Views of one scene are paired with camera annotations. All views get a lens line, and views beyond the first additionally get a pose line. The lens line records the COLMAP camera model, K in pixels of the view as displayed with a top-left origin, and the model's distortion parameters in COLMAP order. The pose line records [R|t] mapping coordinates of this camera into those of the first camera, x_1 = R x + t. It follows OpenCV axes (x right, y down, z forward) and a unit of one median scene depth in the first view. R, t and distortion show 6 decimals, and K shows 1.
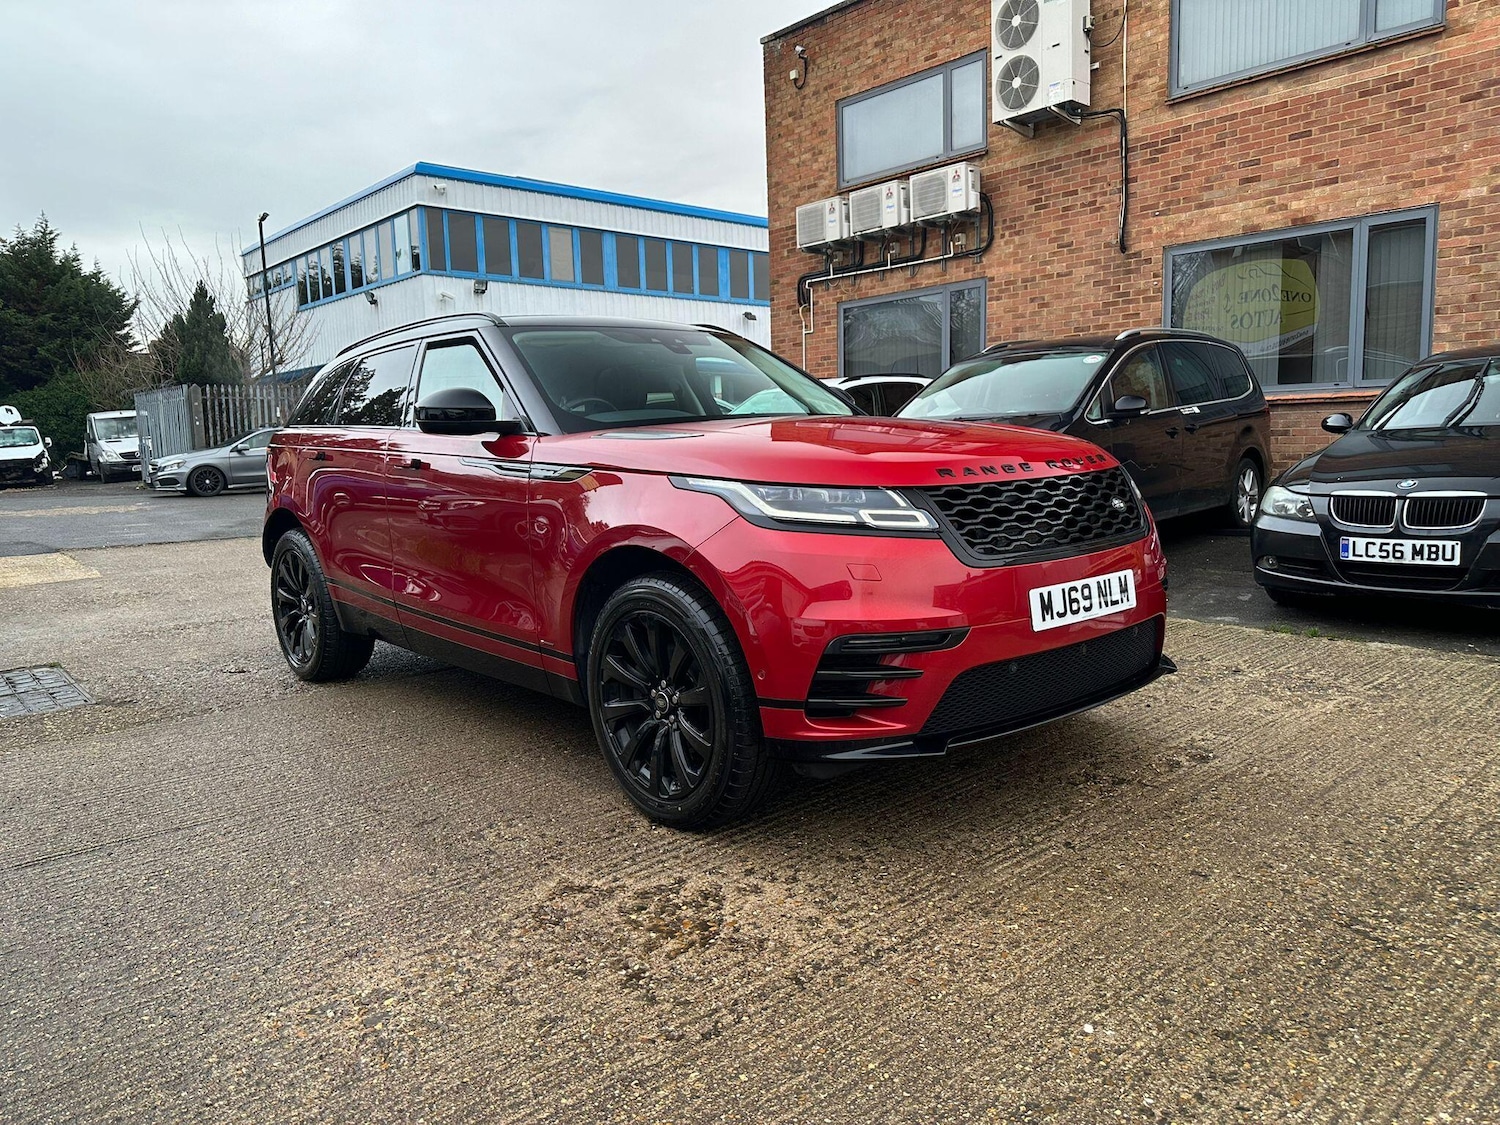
lens RADIAL K [[1055.4, 0, 753.1], [0, 1055.4, 558.0], [0, 0, 1]] dist [0.022048, -0.029381]
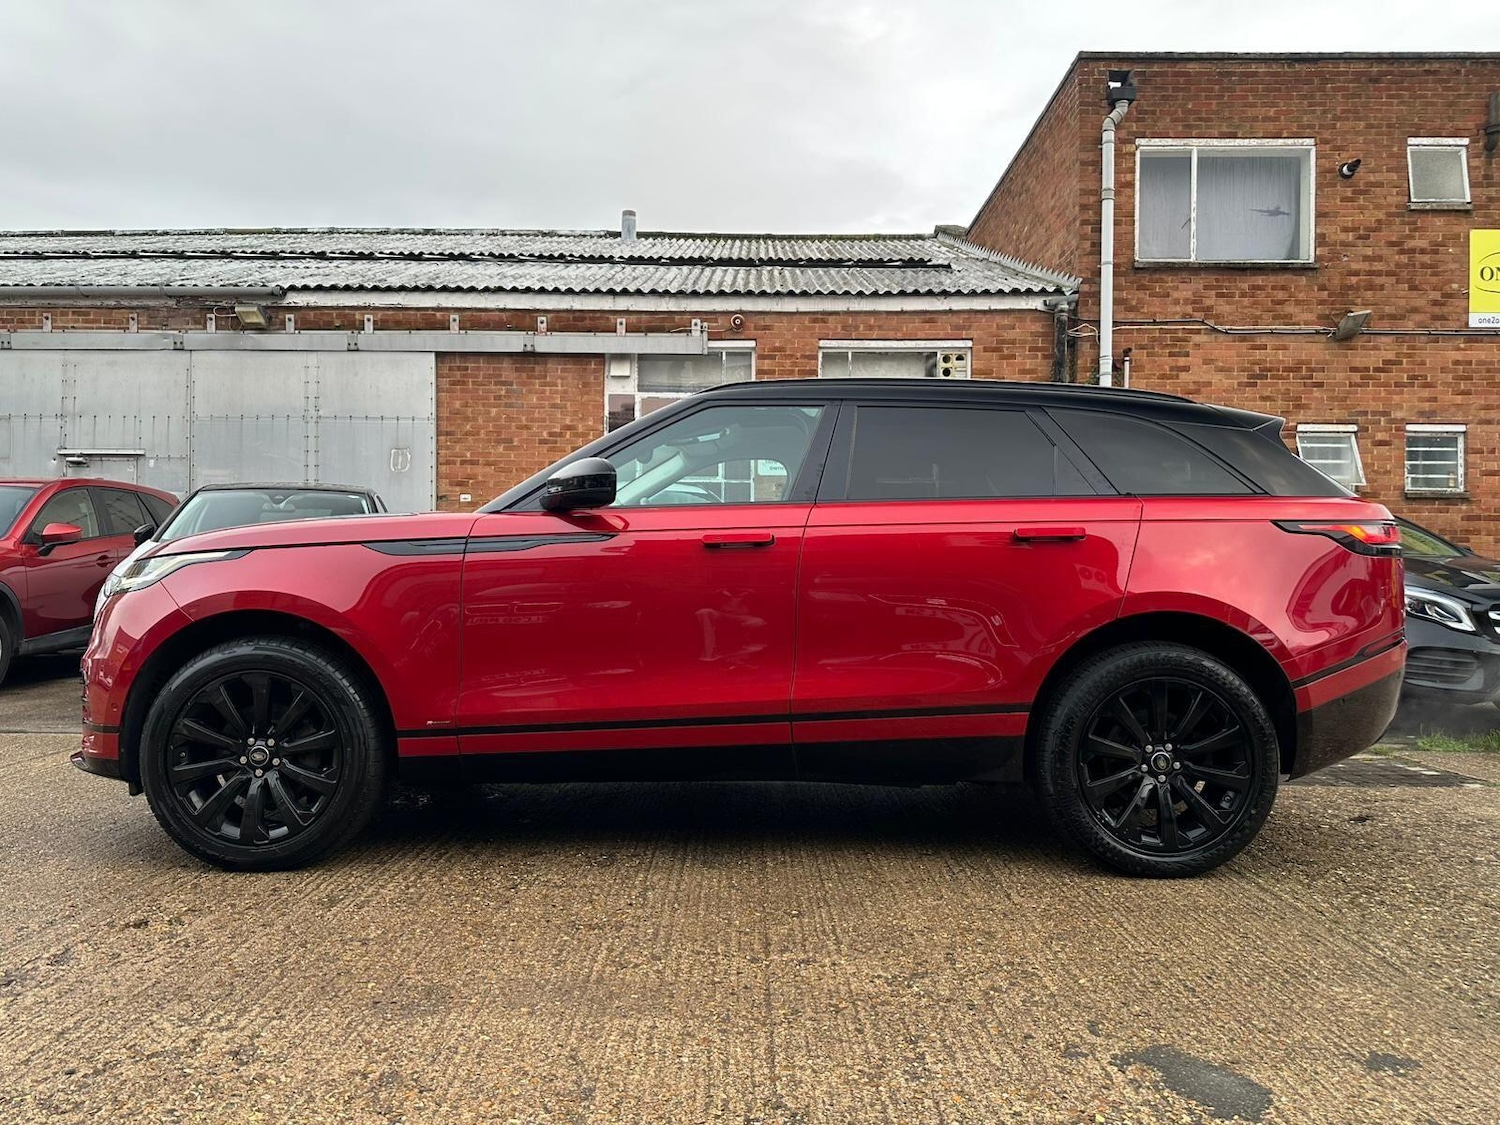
lens RADIAL K [[1055.4, 0, 737.4], [0, 1055.4, 558.7], [0, 0, 1]] dist [0.022048, -0.029381]
pose [[-0.670171, 0.018868, -0.741967, 0.389490], [-0.069914, 0.993627, 0.088416, -0.116842], [0.738906, 0.111128, -0.664581, 1.132127]]
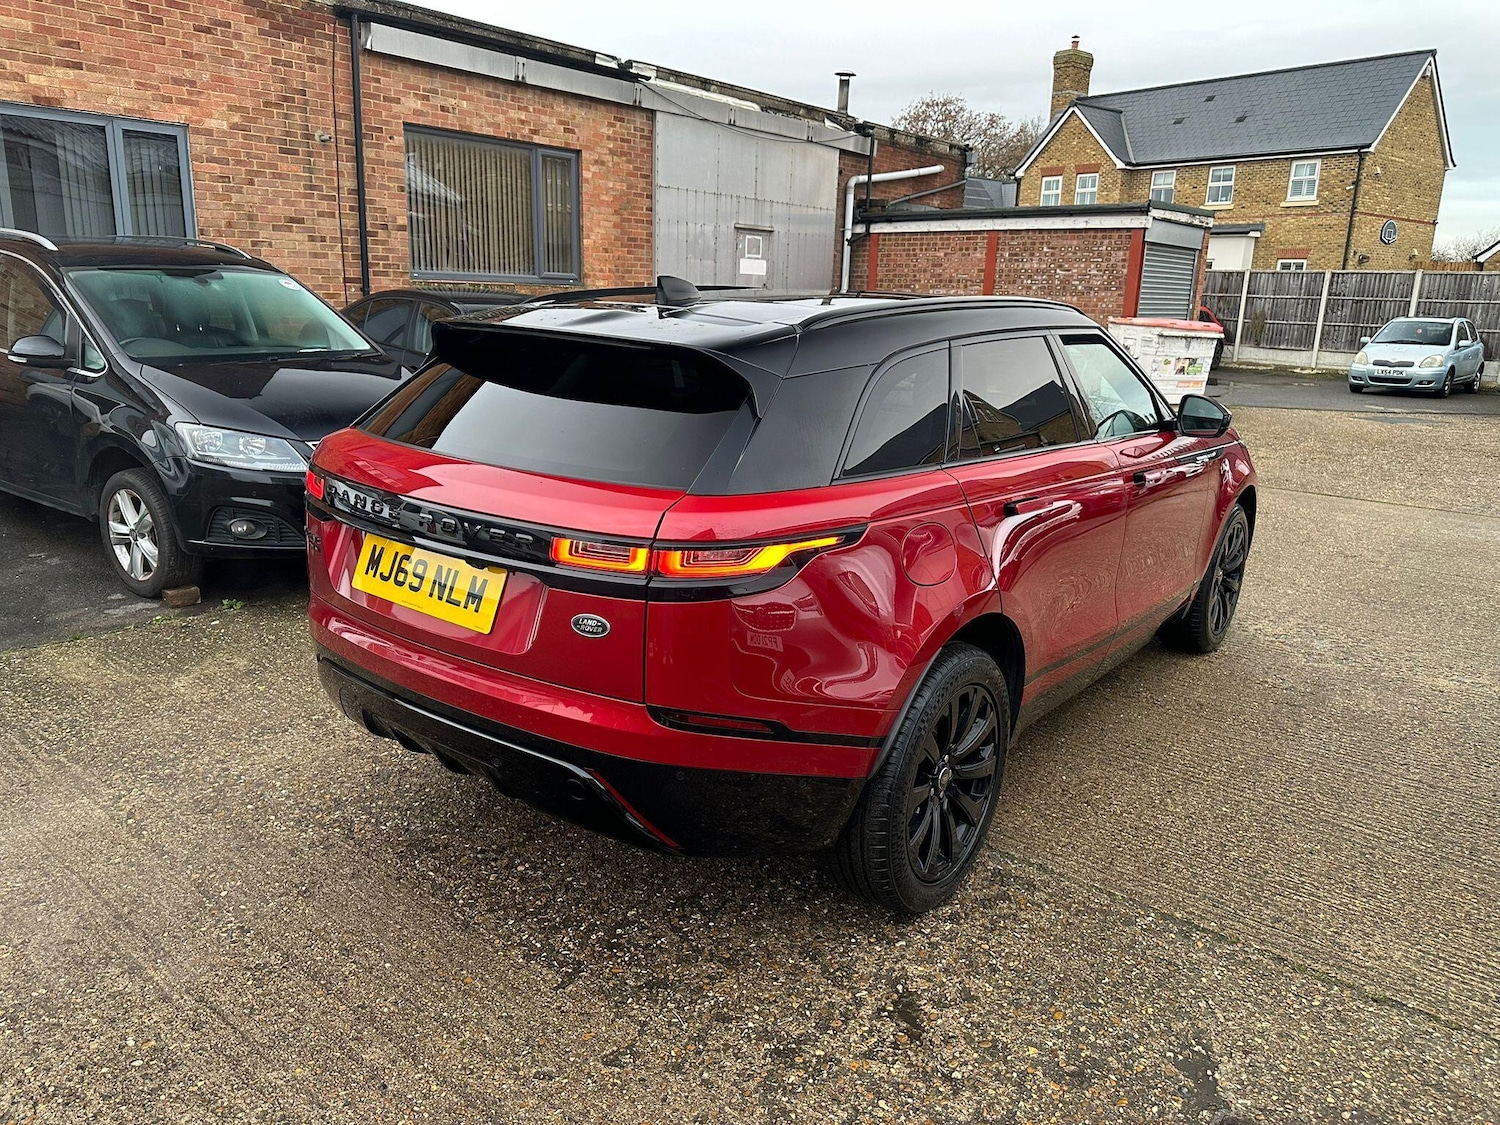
lens RADIAL K [[1055.4, 0, 747.4], [0, 1055.4, 545.0], [0, 0, 1]] dist [0.022048, -0.029381]
pose [[-0.176830, -0.205566, 0.962535, -0.861105], [0.085318, 0.971064, 0.223061, -0.195228], [-0.980537, 0.121565, -0.154175, 1.088952]]
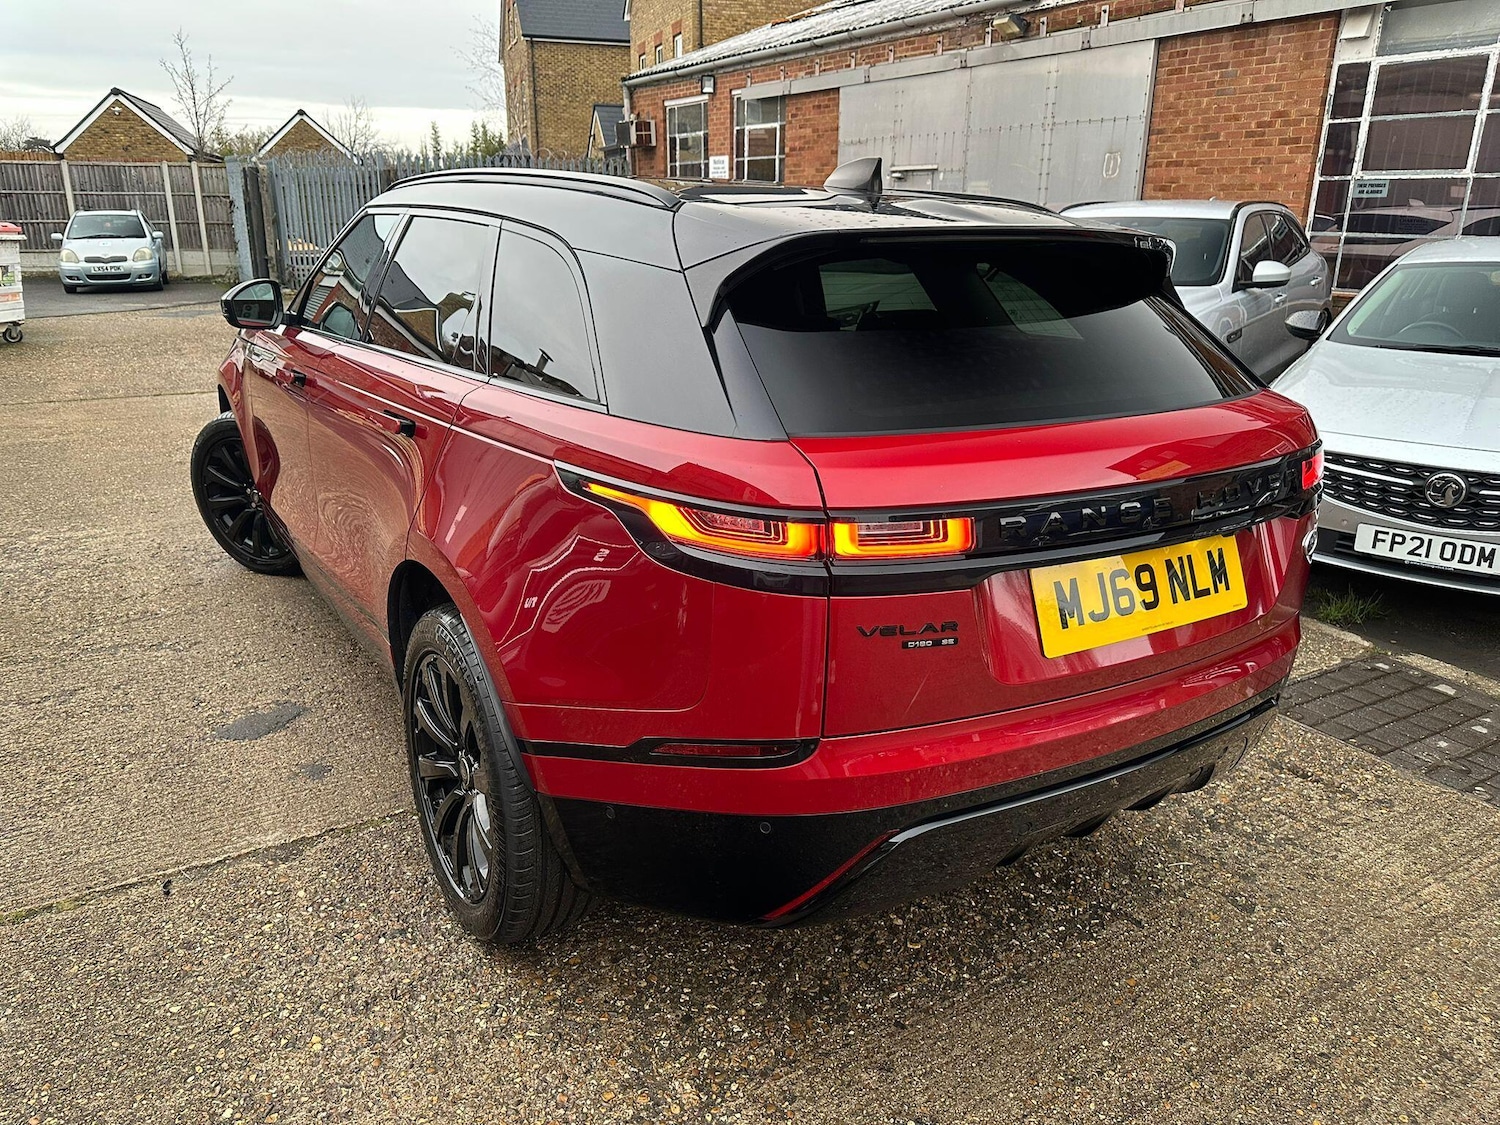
lens RADIAL K [[1055.4, 0, 732.9], [0, 1055.4, 551.2], [0, 0, 1]] dist [0.022048, -0.029381]
pose [[-0.983566, -0.033687, 0.177378, -0.350399], [0.040914, 0.915297, 0.400697, -0.240182], [-0.175852, 0.401369, -0.898877, 1.486911]]
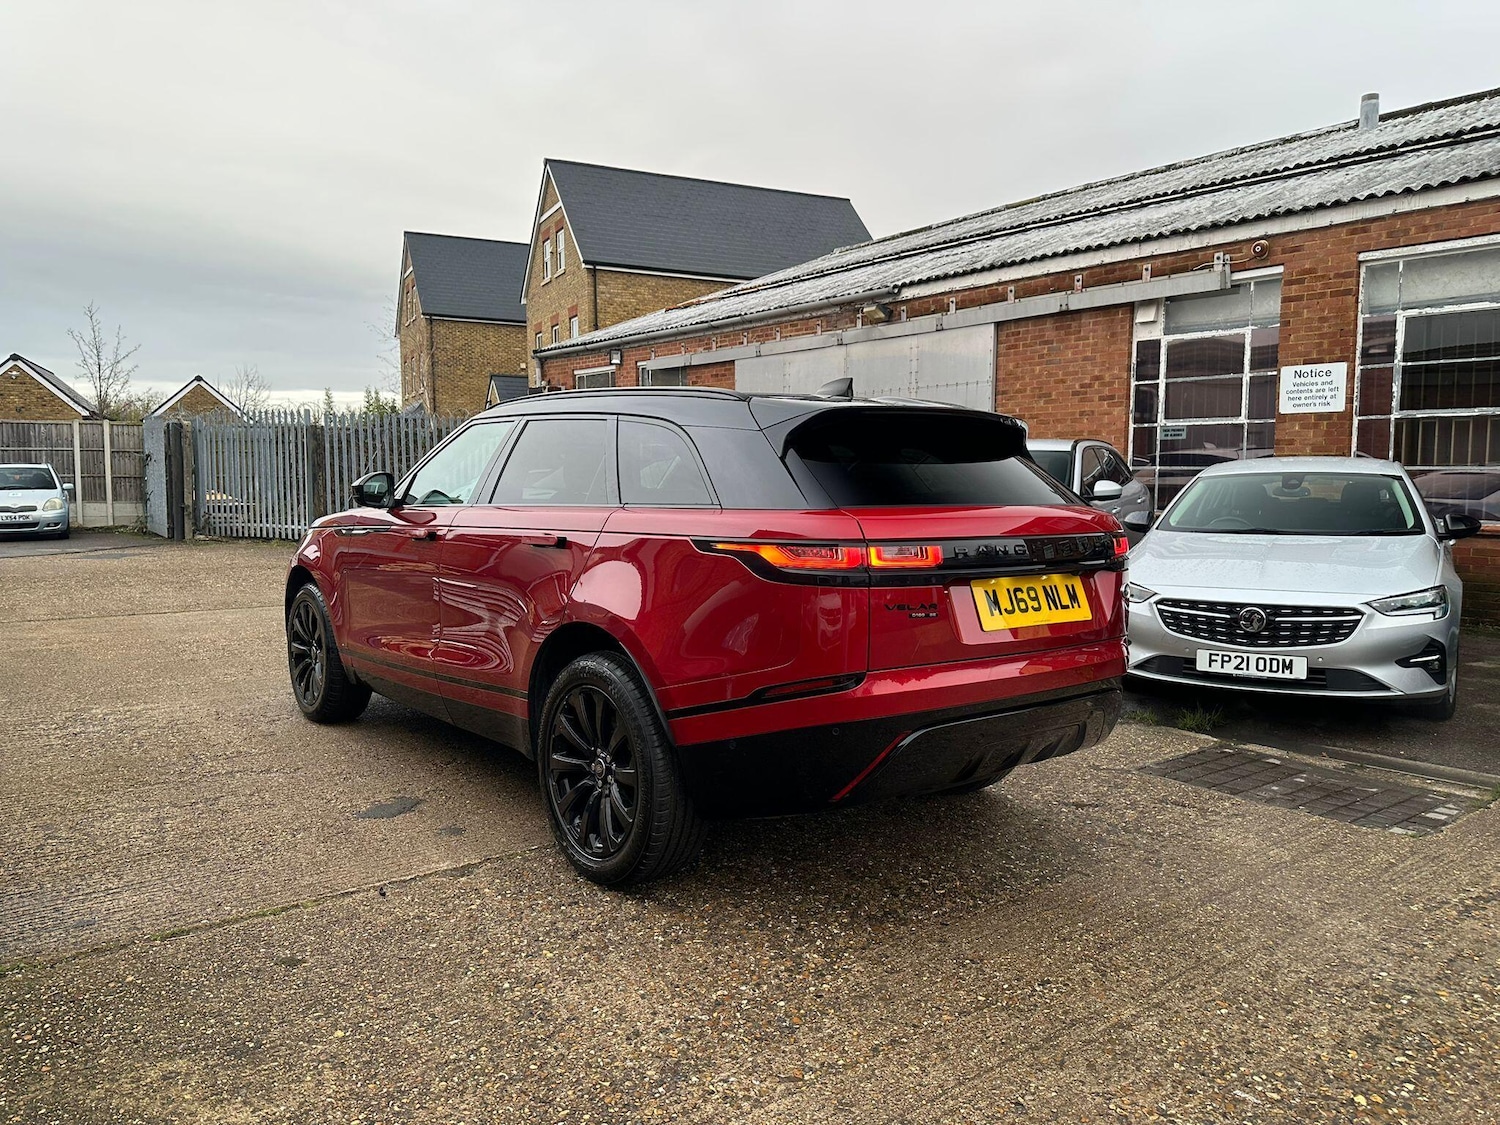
lens RADIAL K [[1055.4, 0, 741.1], [0, 1055.4, 549.8], [0, 0, 1]] dist [0.022048, -0.029381]
pose [[-0.998409, 0.022047, 0.051894, -0.273303], [0.030946, 0.983634, 0.177500, -0.225270], [-0.047131, 0.178824, -0.982752, 1.722375]]
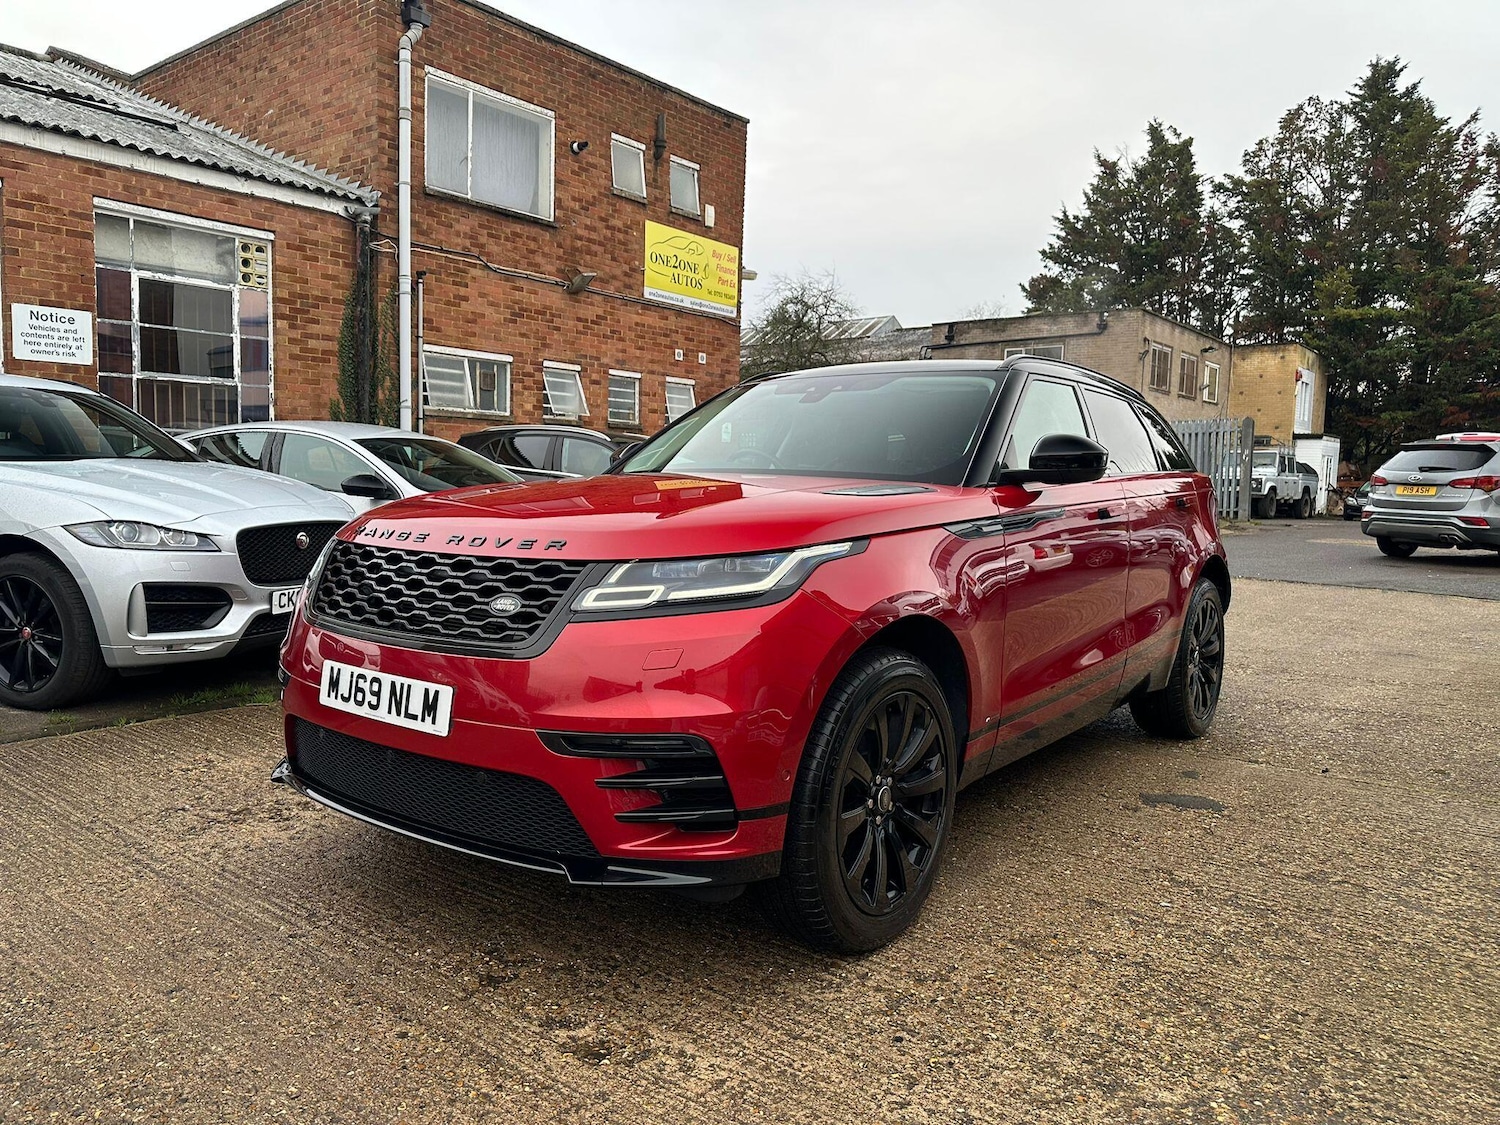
lens RADIAL K [[1055.4, 0, 740.2], [0, 1055.4, 565.1], [0, 0, 1]] dist [0.022048, -0.029381]
pose [[0.180701, 0.119534, -0.976247, 0.632868], [-0.141374, 0.985436, 0.094491, -0.099577], [0.973325, 0.120941, 0.194968, 0.588349]]
